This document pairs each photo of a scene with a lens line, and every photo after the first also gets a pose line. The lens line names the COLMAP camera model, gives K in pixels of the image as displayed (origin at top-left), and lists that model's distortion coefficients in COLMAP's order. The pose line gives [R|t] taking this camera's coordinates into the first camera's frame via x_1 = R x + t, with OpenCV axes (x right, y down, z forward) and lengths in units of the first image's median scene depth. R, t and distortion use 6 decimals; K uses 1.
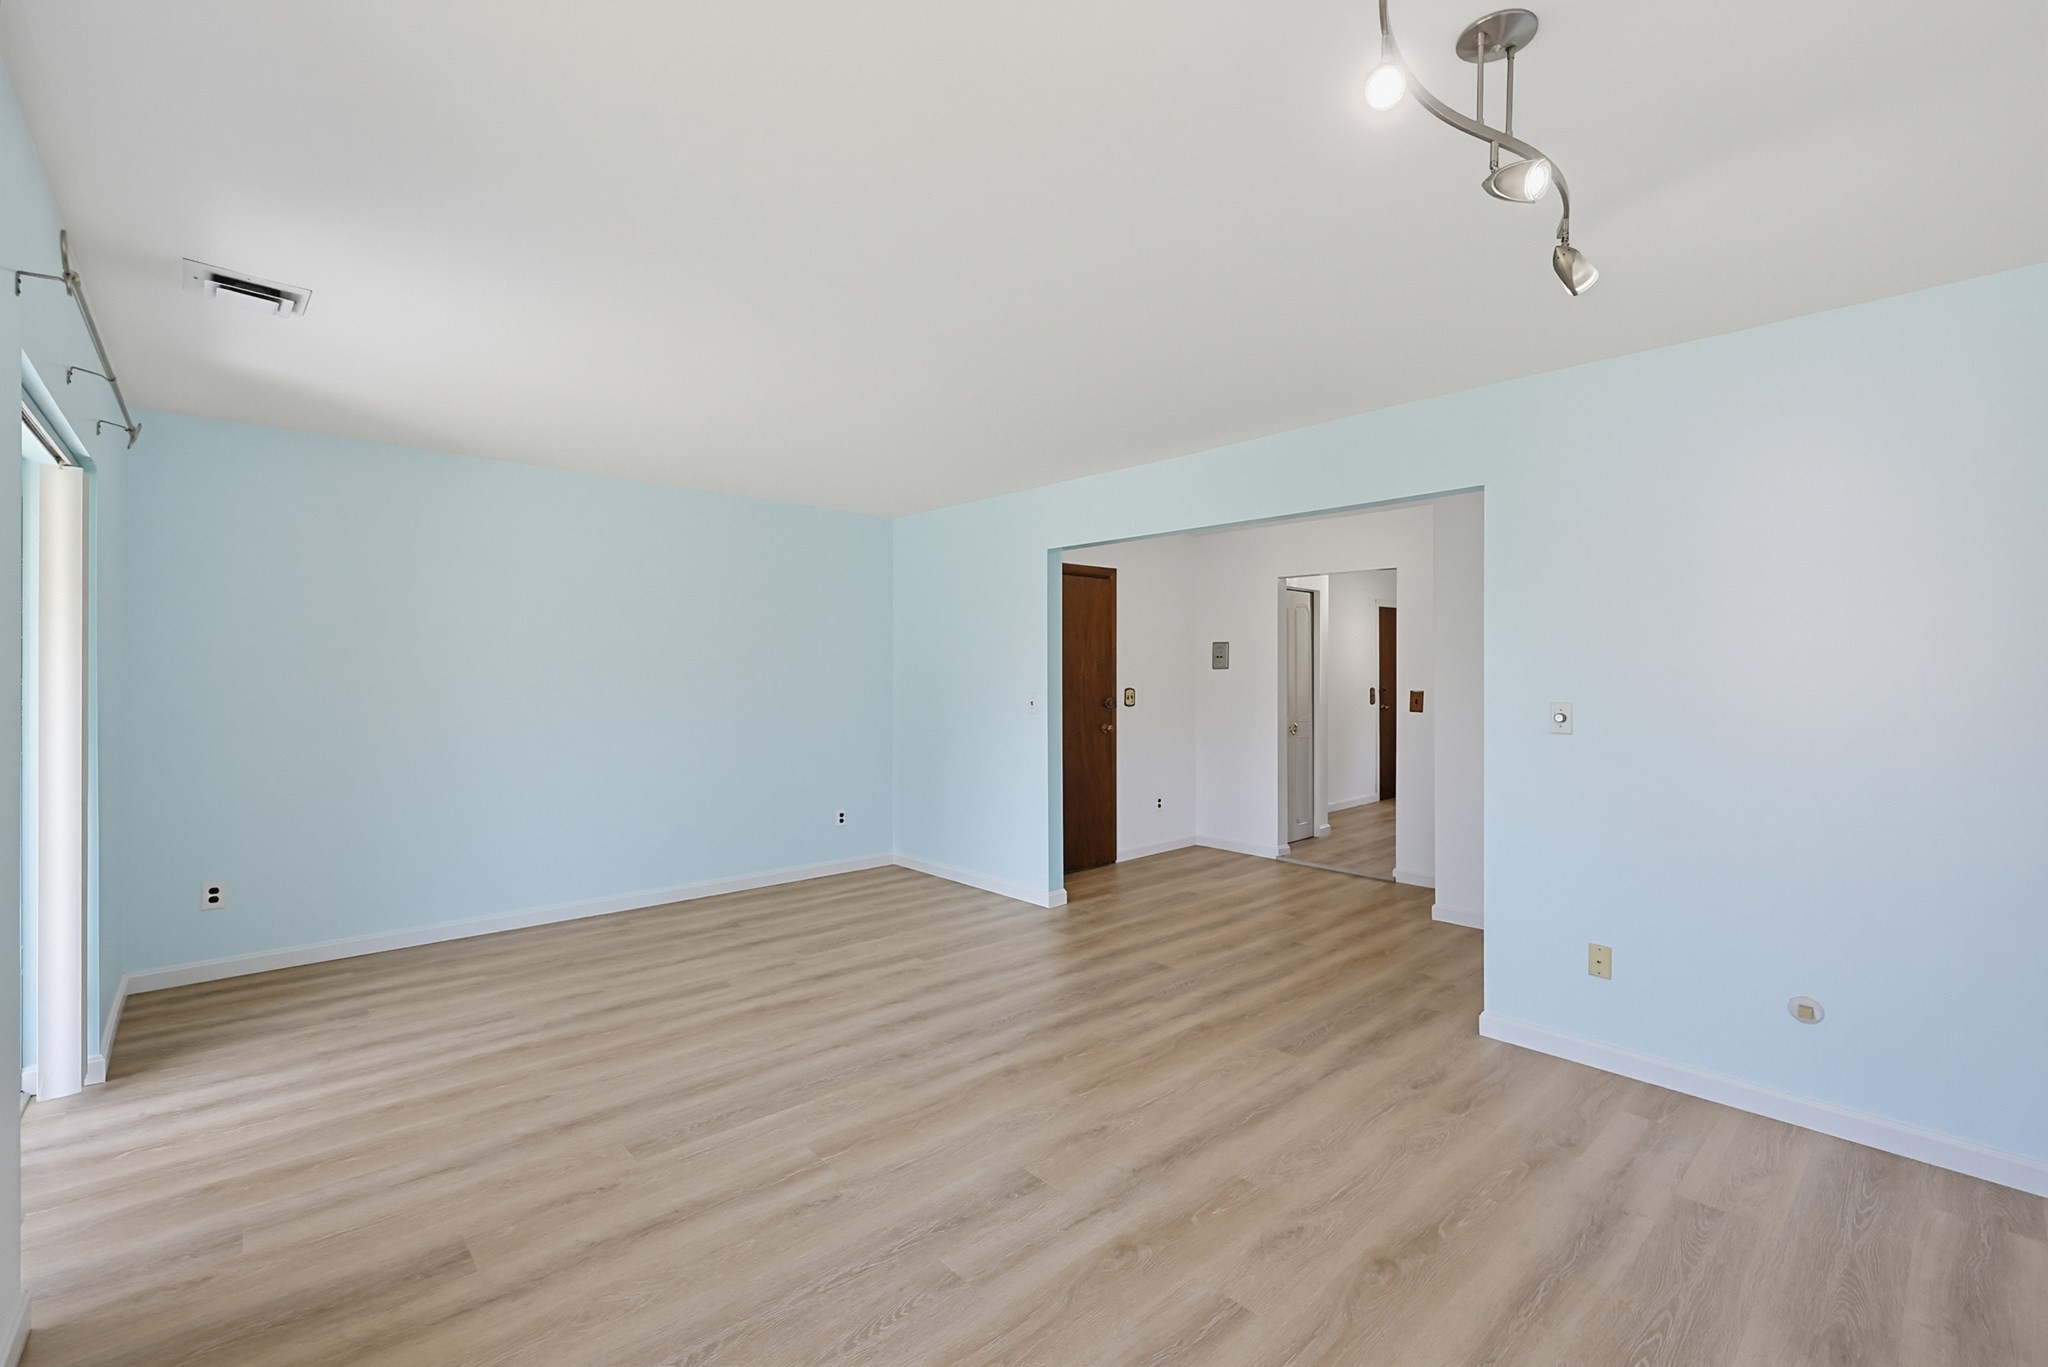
lens RADIAL K [[877.6, 0, 1021.9], [0, 877.6, 675.1], [0, 0, 1]] dist [-0.002830, 0.001225]
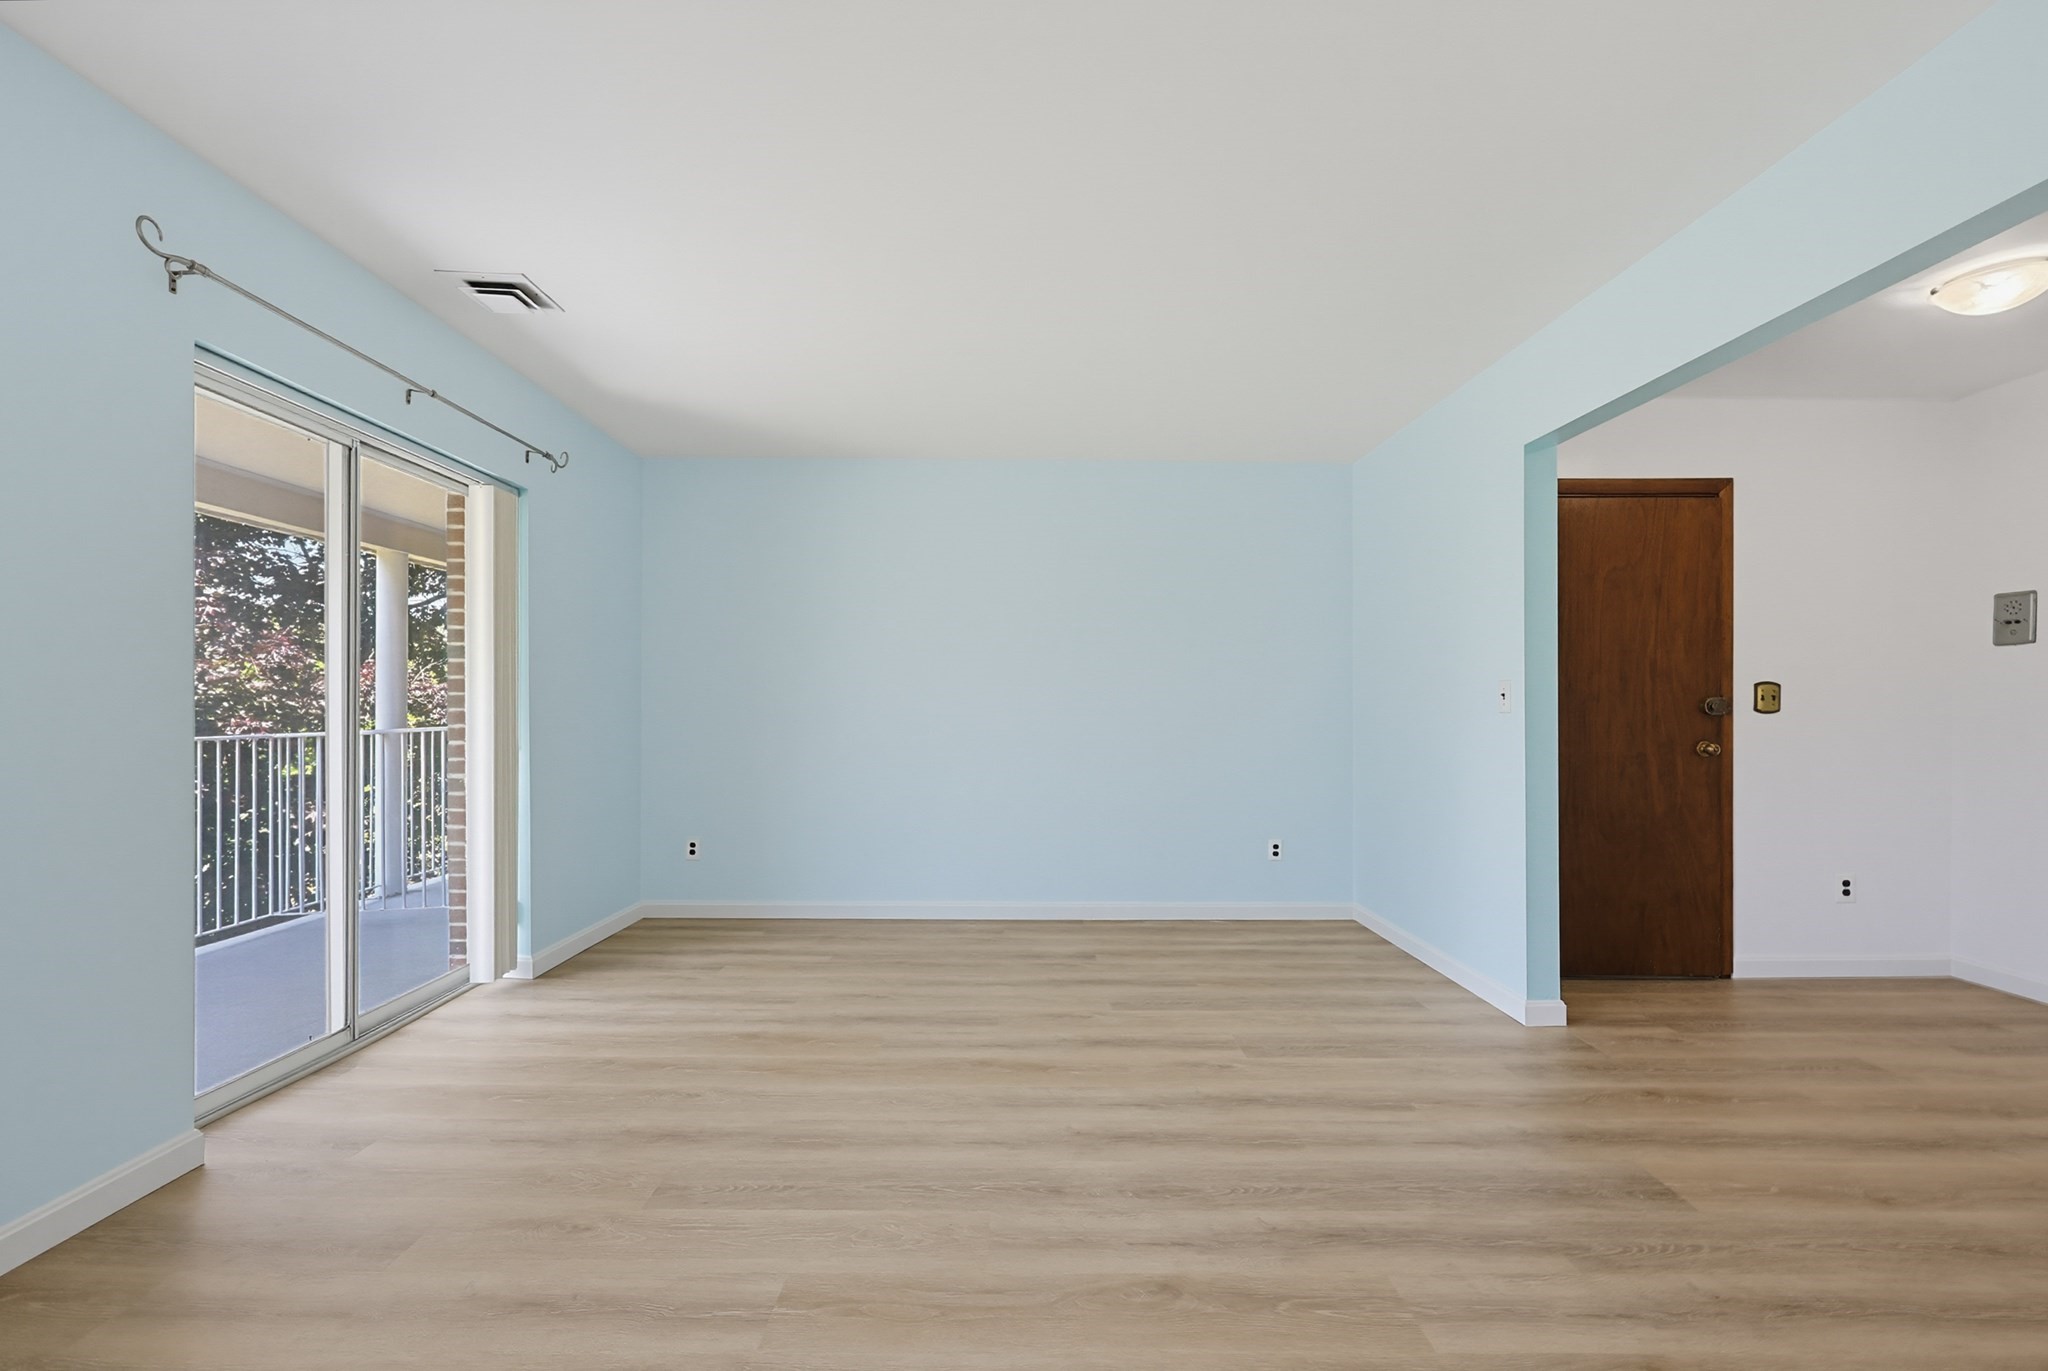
lens RADIAL K [[877.6, 0, 1025.2], [0, 877.6, 712.4], [0, 0, 1]] dist [-0.002830, 0.001225]
pose [[0.749159, 0.004665, -0.662374, 0.234450], [-0.004523, 0.999988, 0.001928, 0.060355], [0.662375, 0.001551, 0.749171, 0.406638]]
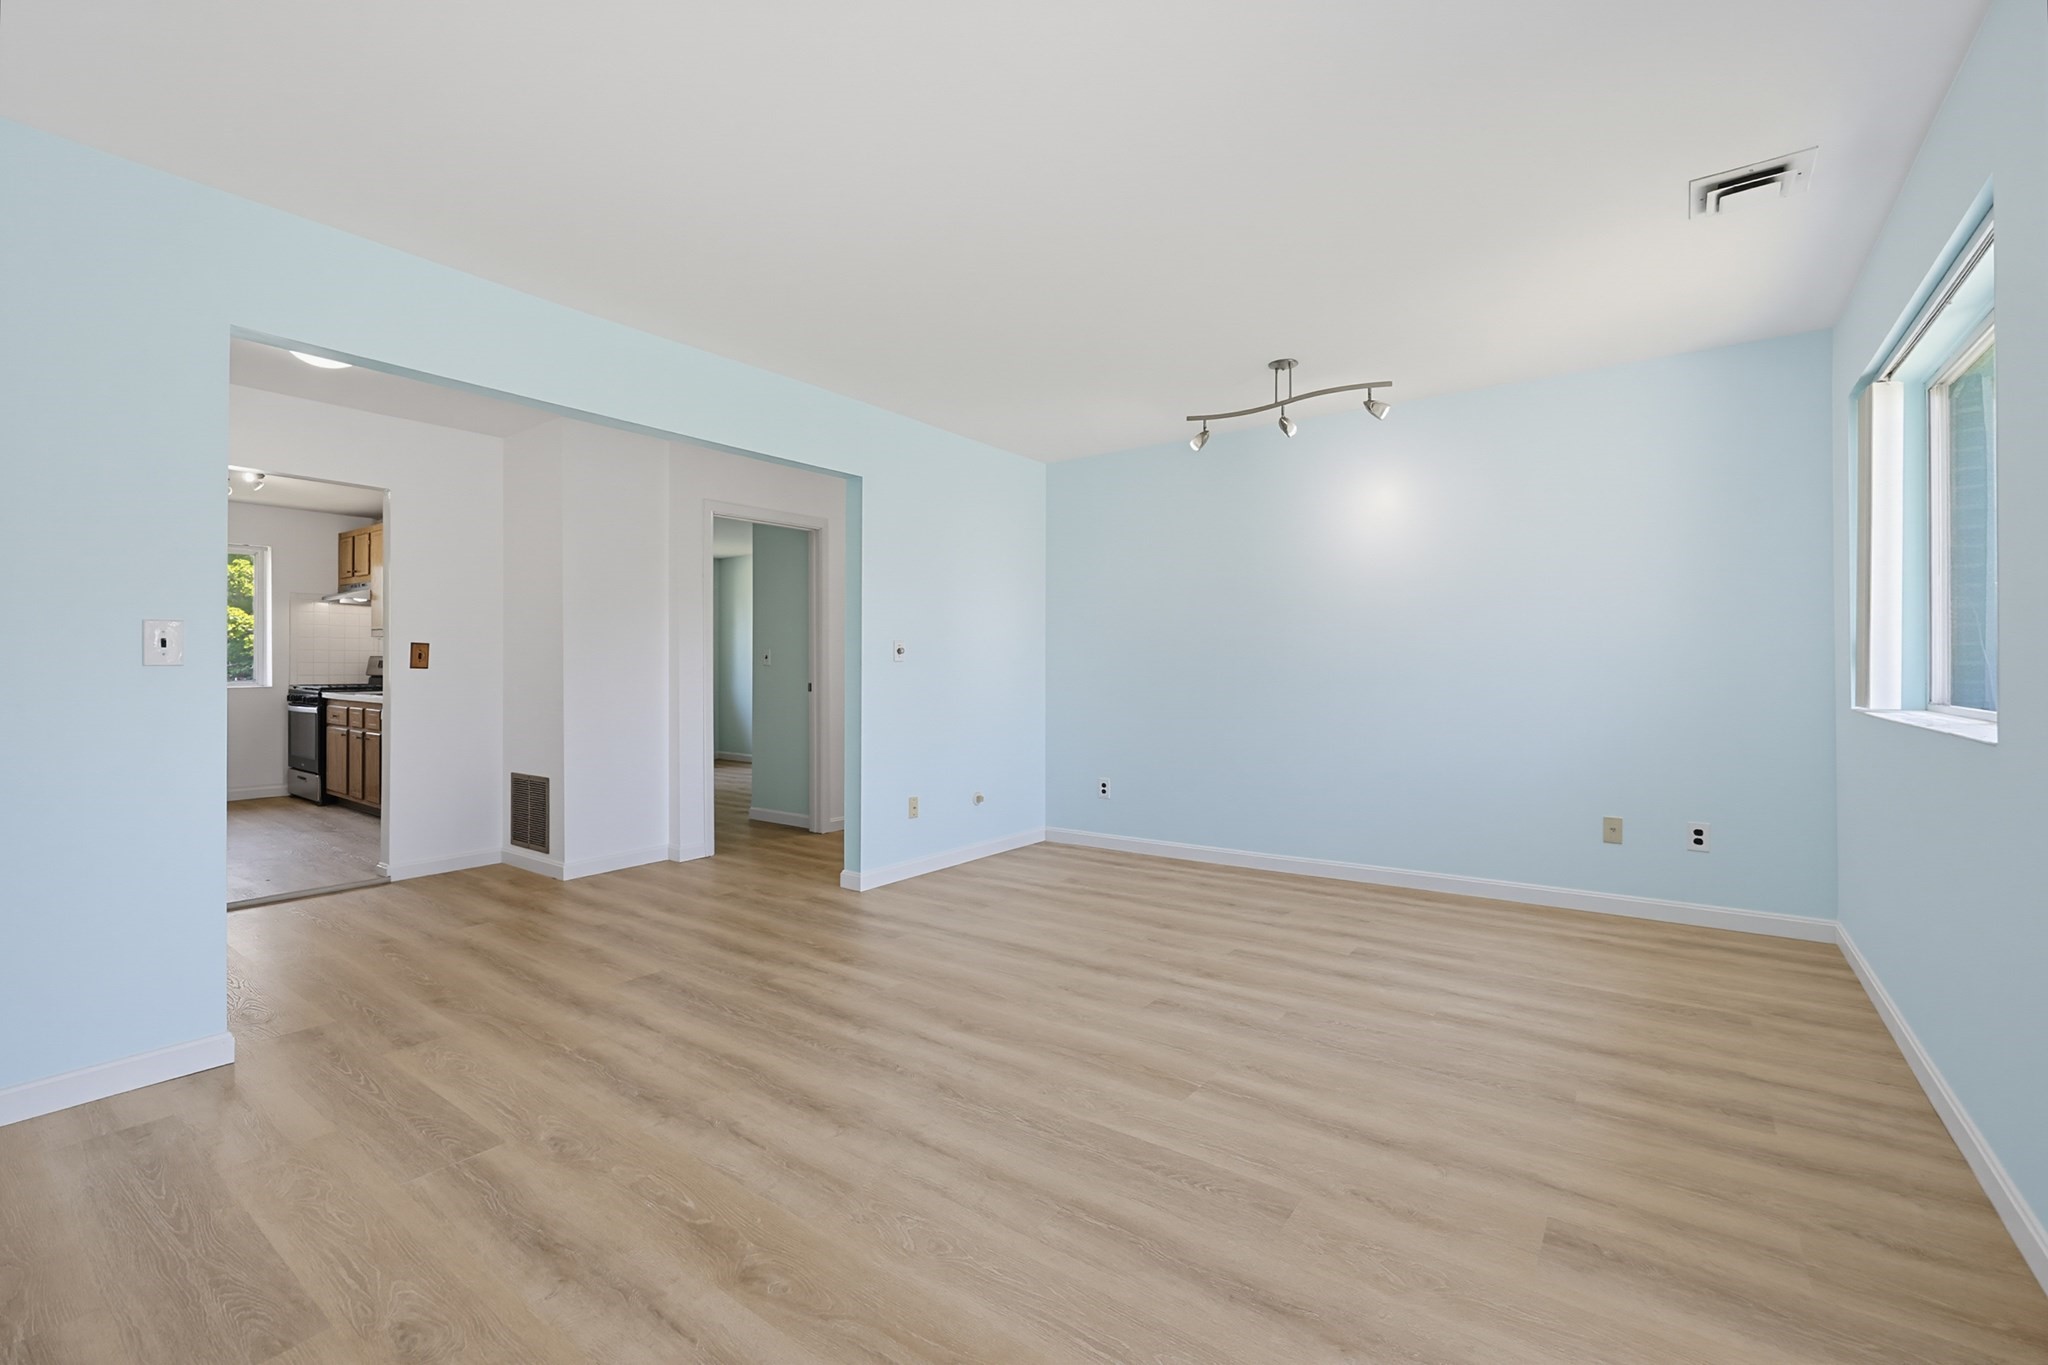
lens RADIAL K [[877.6, 0, 1041.2], [0, 877.6, 667.7], [0, 0, 1]] dist [-0.002830, 0.001225]
pose [[-0.213868, 0.002633, 0.976859, -0.729820], [0.003650, 0.999992, -0.001896, 0.065944], [-0.976856, 0.003160, -0.213876, 0.893486]]
